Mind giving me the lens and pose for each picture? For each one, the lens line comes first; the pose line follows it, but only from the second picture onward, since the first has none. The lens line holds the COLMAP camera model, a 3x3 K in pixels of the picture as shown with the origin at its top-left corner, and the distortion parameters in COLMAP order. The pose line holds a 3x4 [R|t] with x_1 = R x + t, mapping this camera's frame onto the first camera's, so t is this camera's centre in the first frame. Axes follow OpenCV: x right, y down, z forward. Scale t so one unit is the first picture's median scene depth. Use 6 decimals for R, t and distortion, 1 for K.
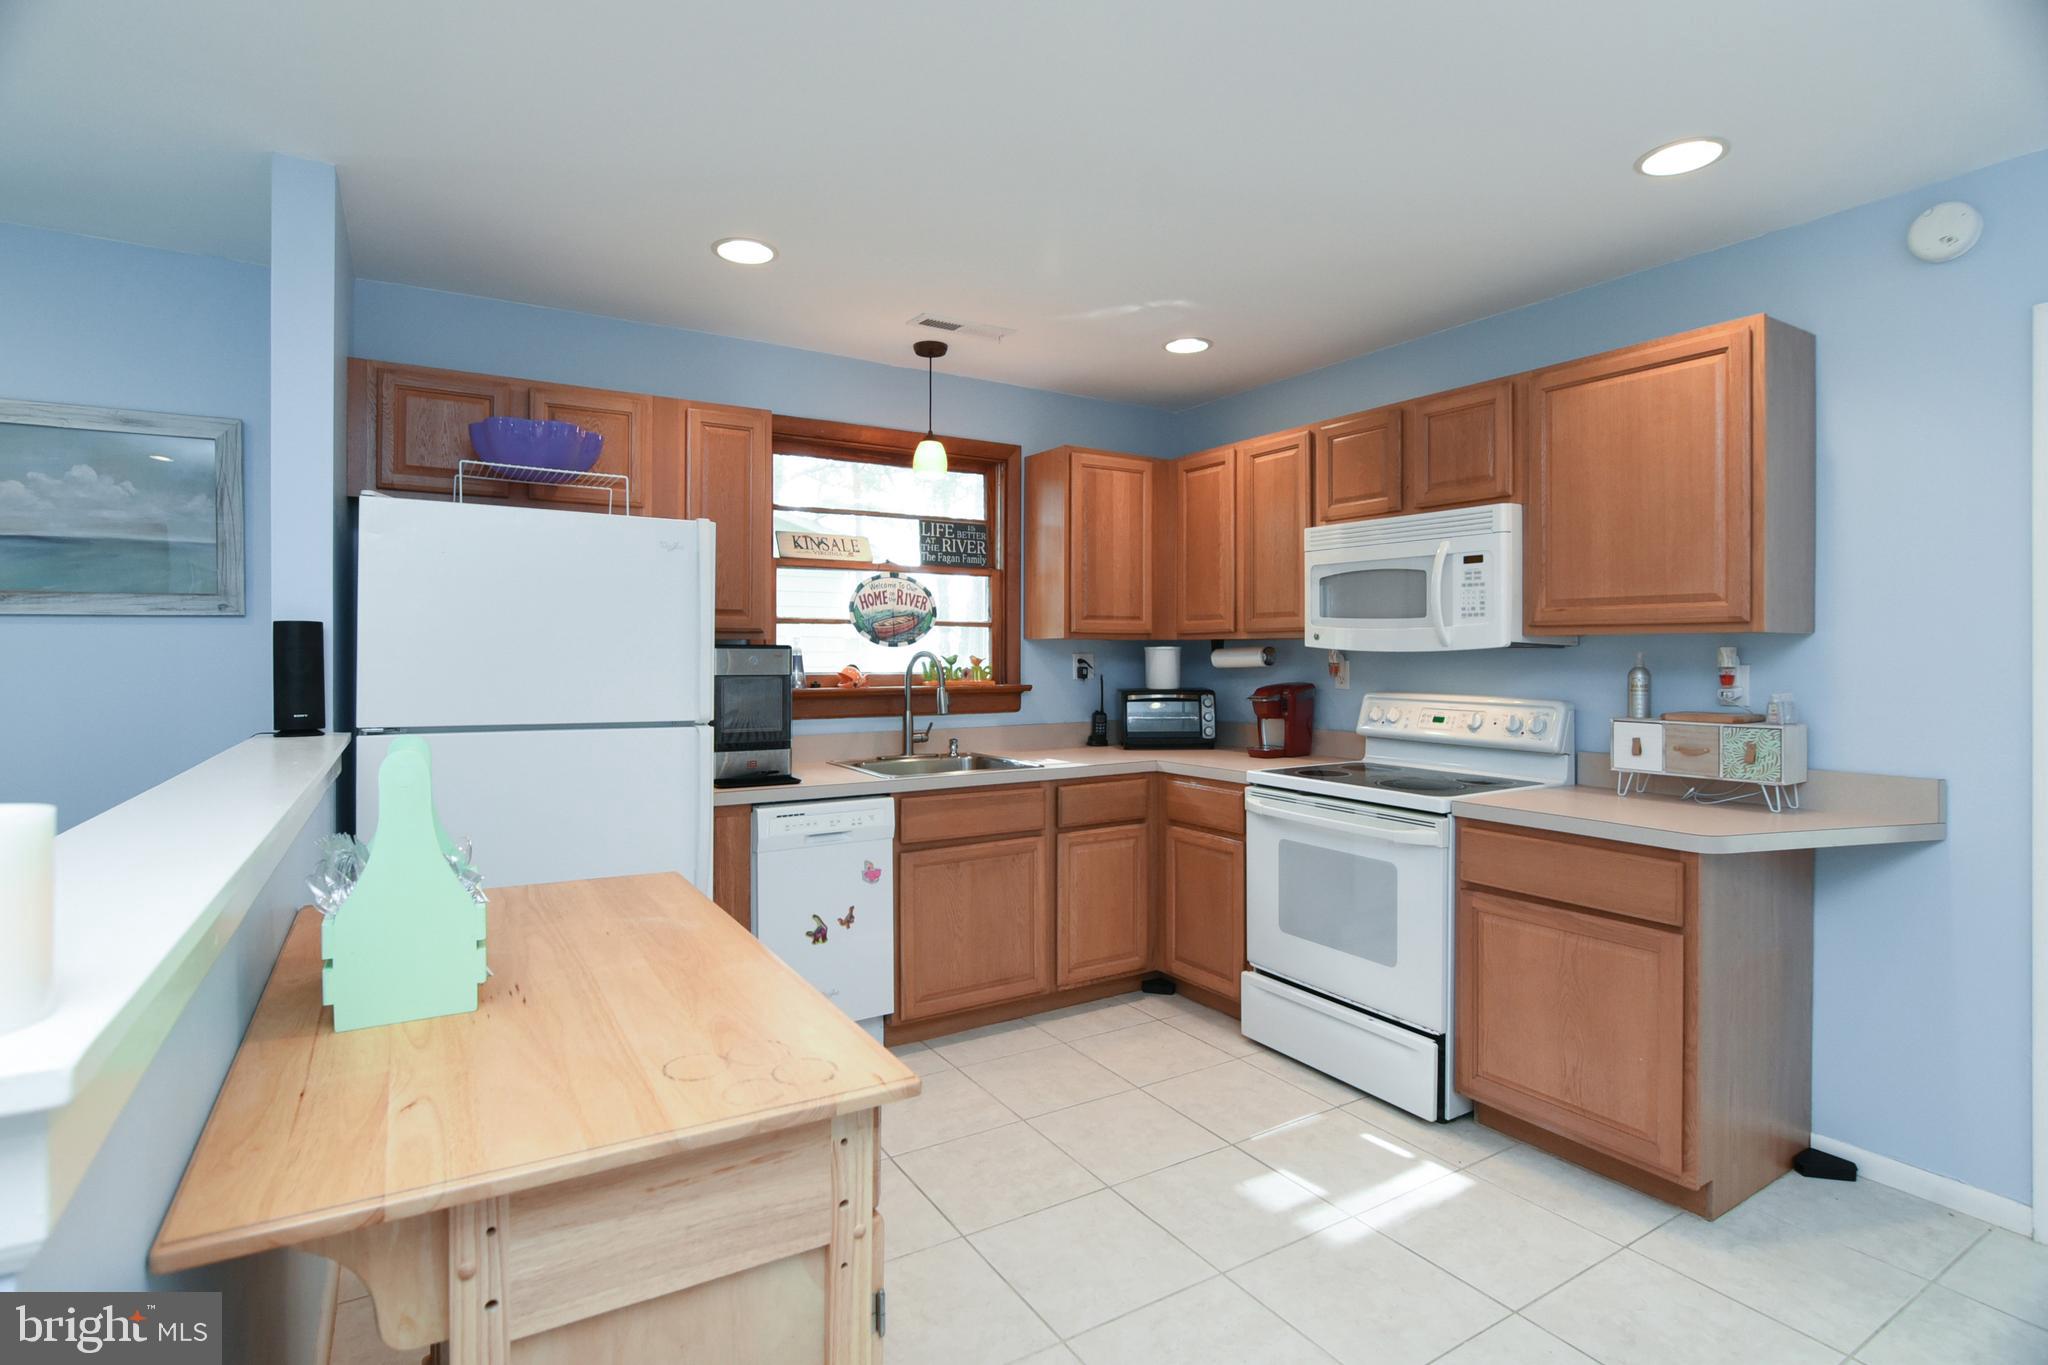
lens RADIAL K [[1010.1, 0, 1010.9], [0, 1010.1, 658.9], [0, 0, 1]] dist [-0.016989, 0.000383]
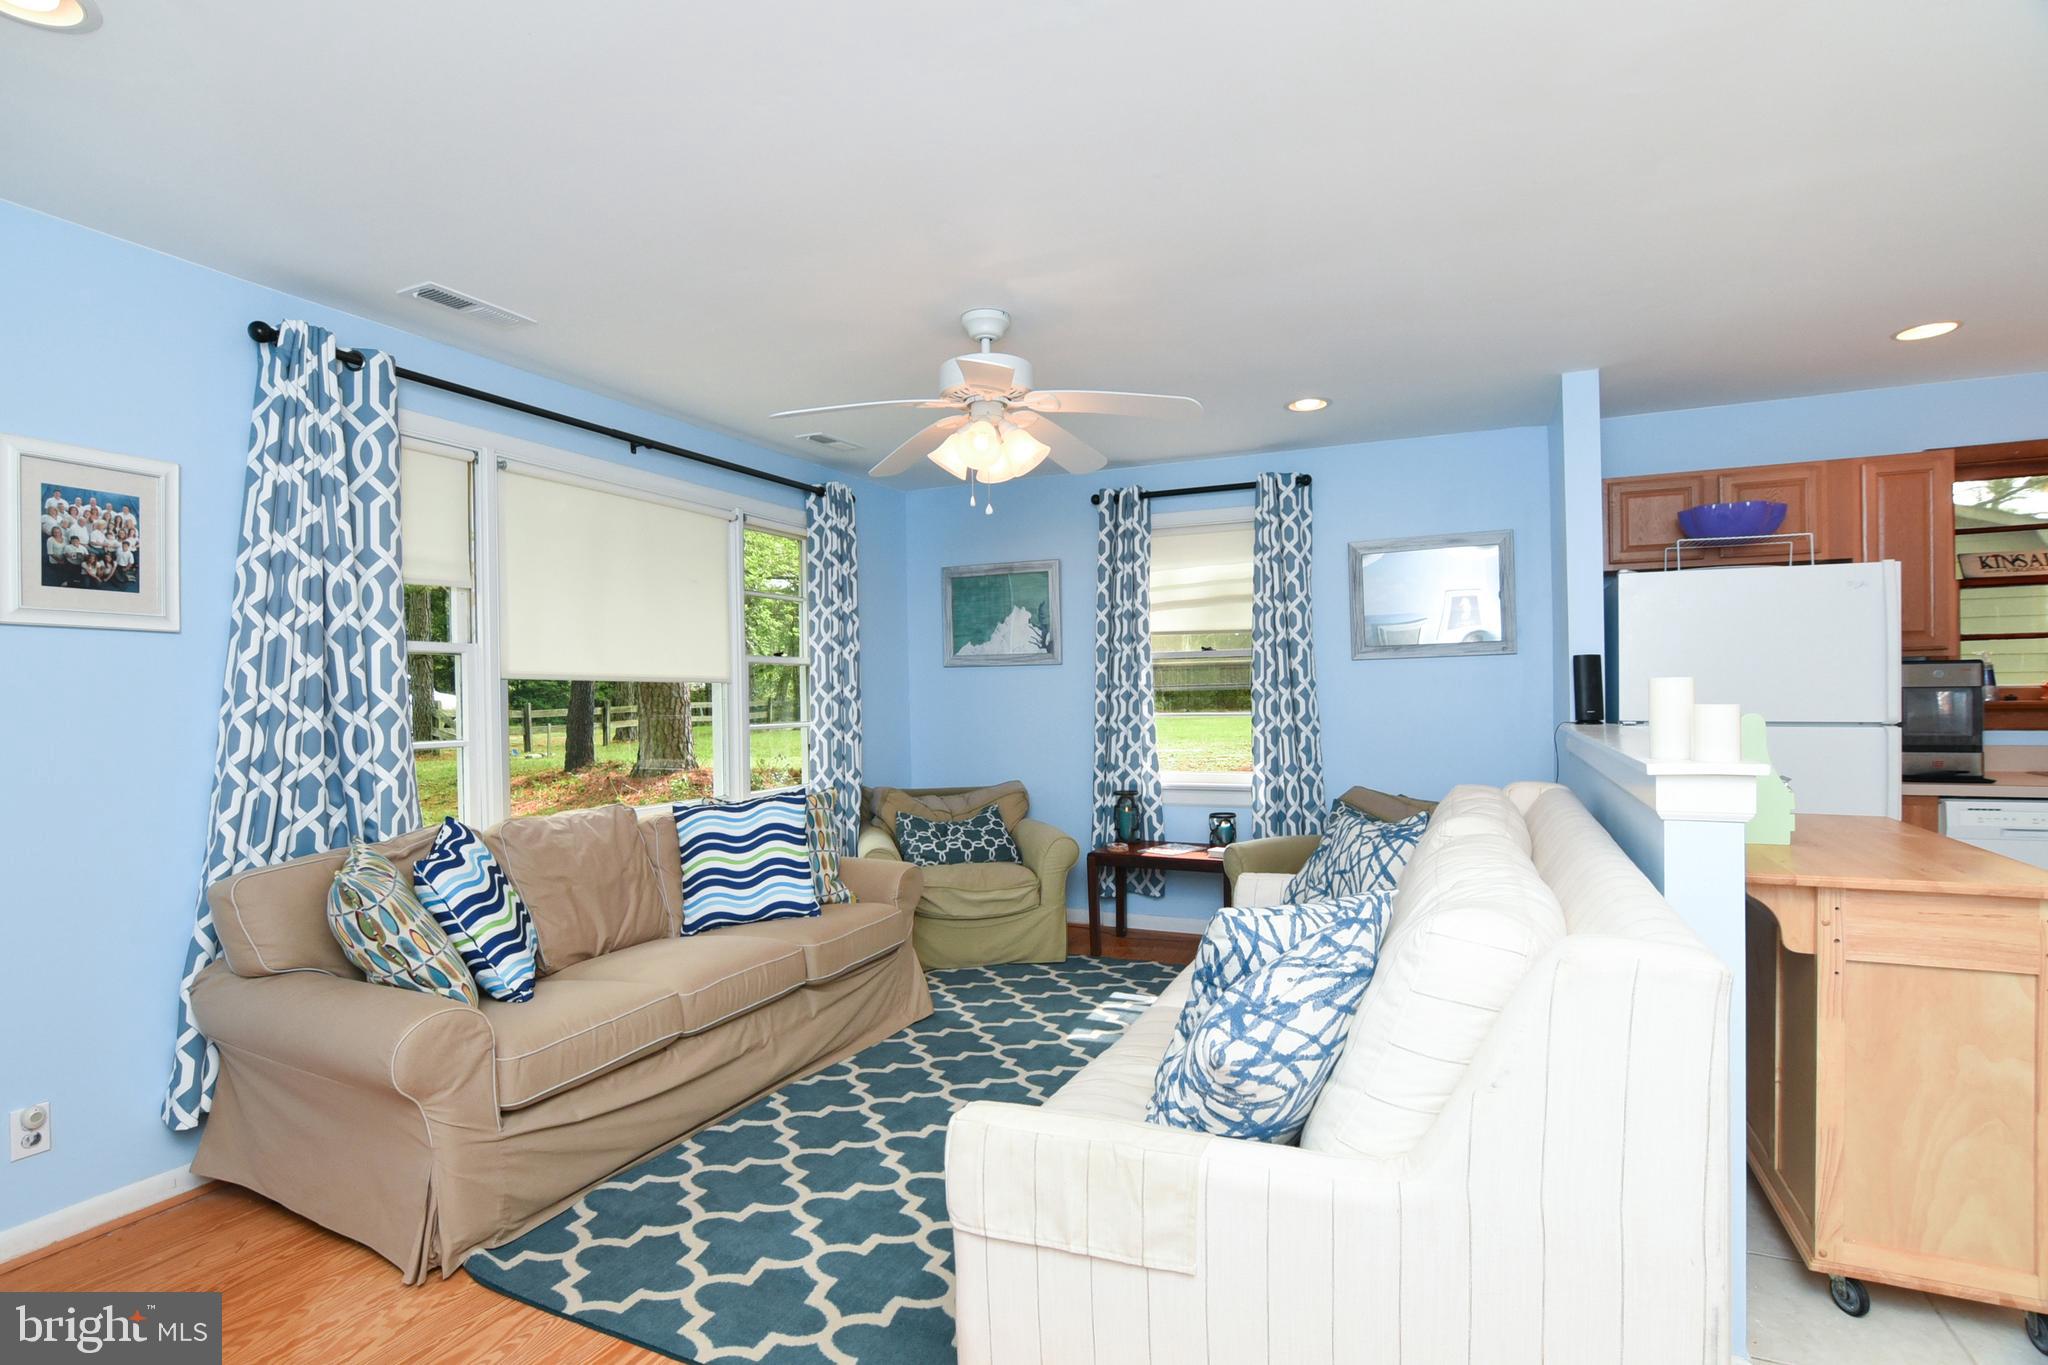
lens RADIAL K [[1013.7, 0, 1016.0], [0, 1013.7, 698.5], [0, 0, 1]] dist [-0.013470, 0.000207]
pose [[0.567820, -0.007041, -0.823122, 0.084449], [0.013034, 0.999915, 0.000437, 0.014618], [0.823049, -0.010977, 0.567864, -0.496961]]
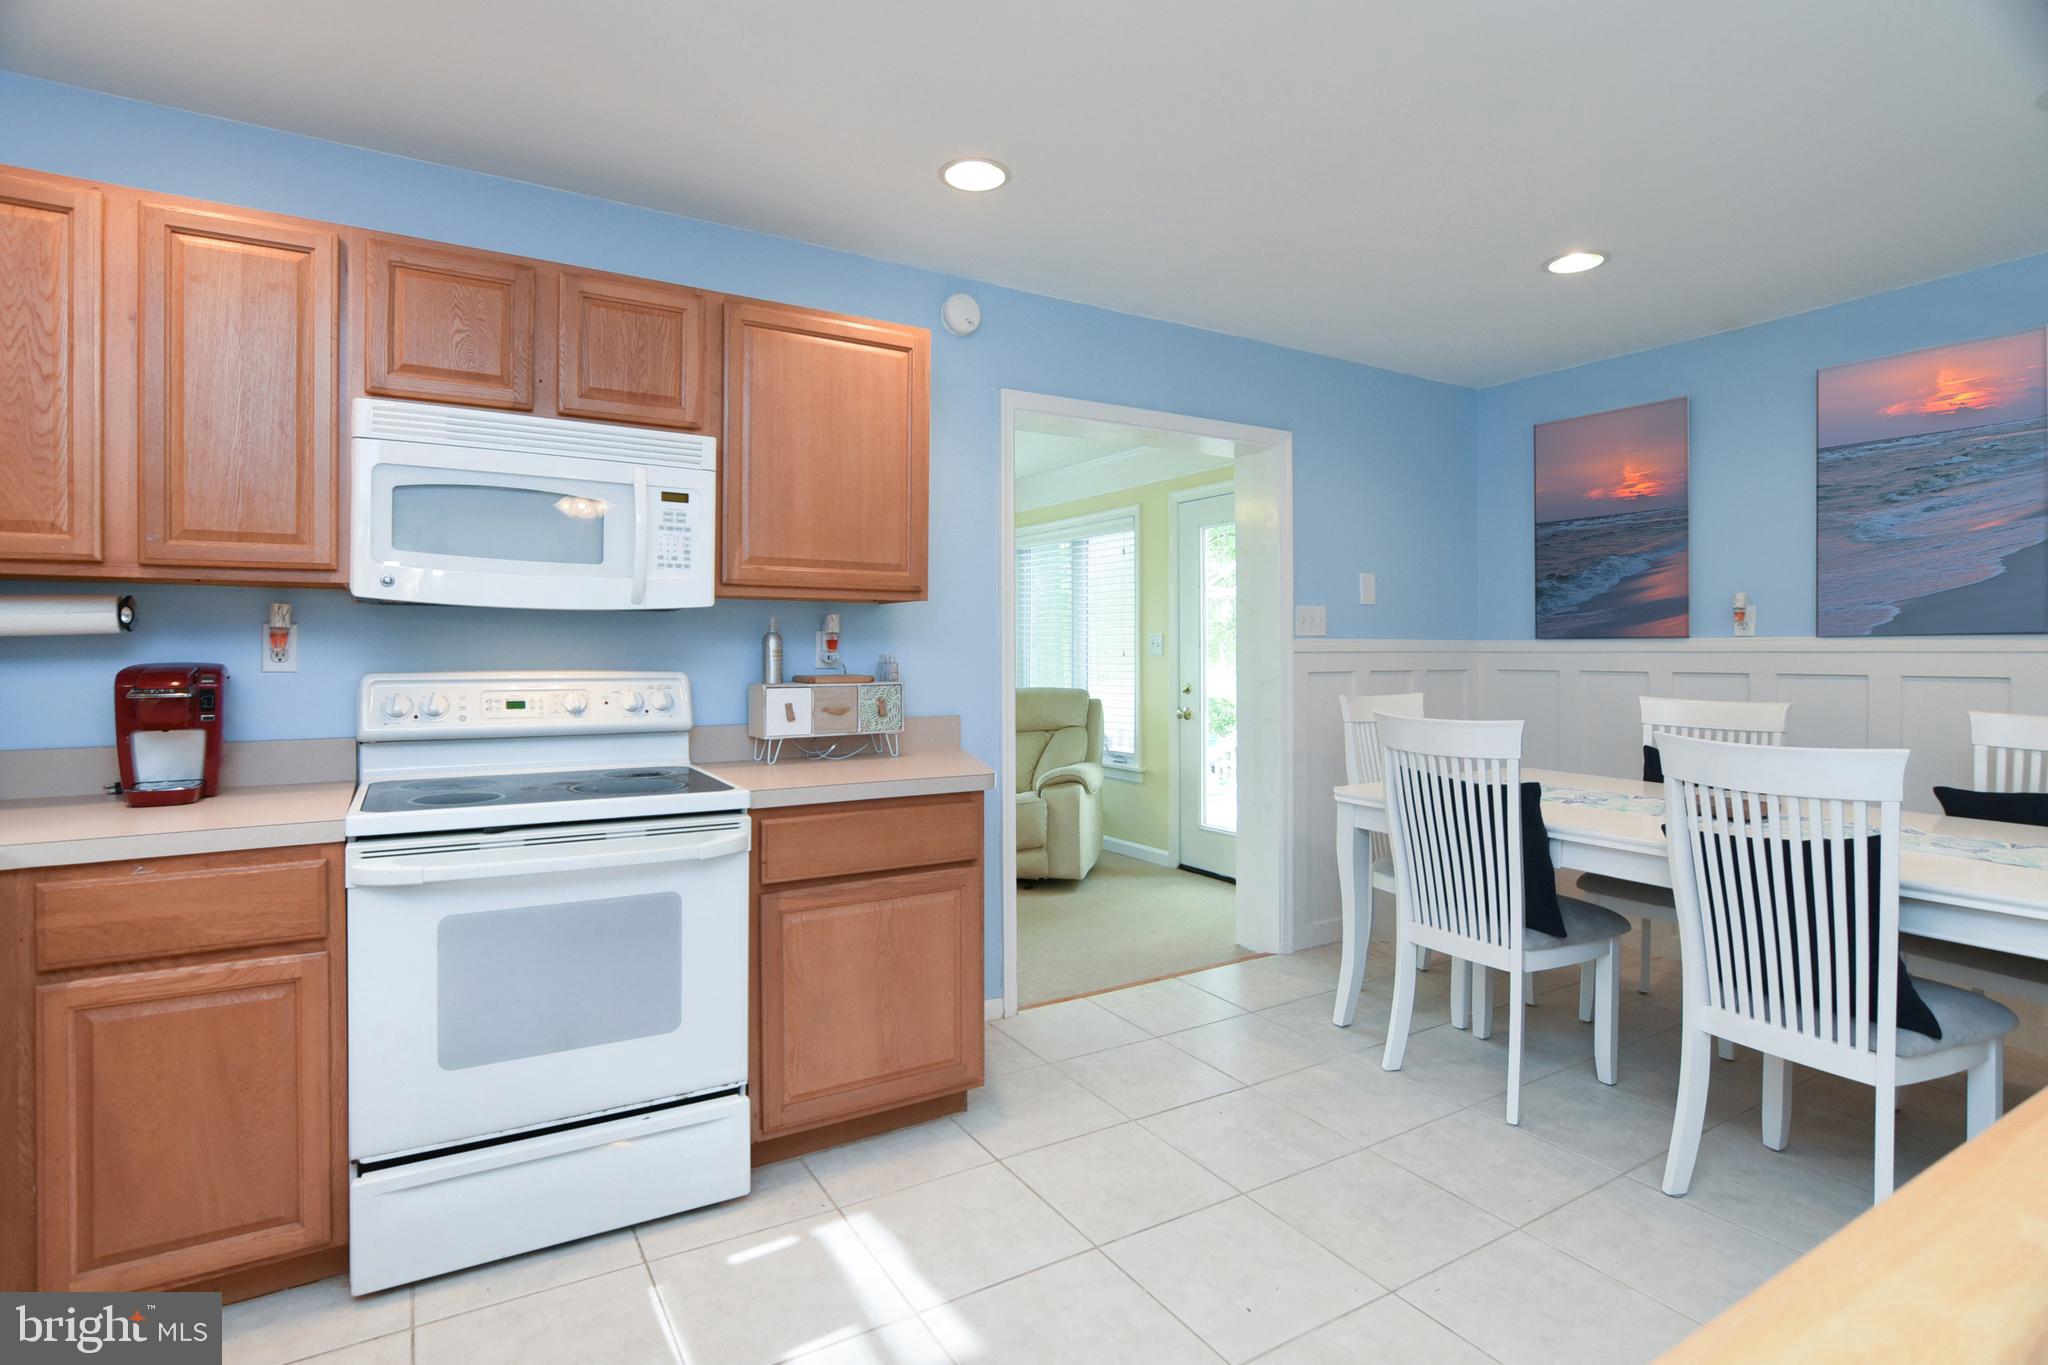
lens RADIAL K [[1005.8, 0, 1022.1], [0, 1005.8, 655.0], [0, 0, 1]] dist [-0.029376, 0.001934]
pose [[-0.003904, -0.006487, 0.999971, -0.317274], [0.003404, 0.999973, 0.006500, 0.021595], [-0.999987, 0.003430, -0.003882, 0.660092]]
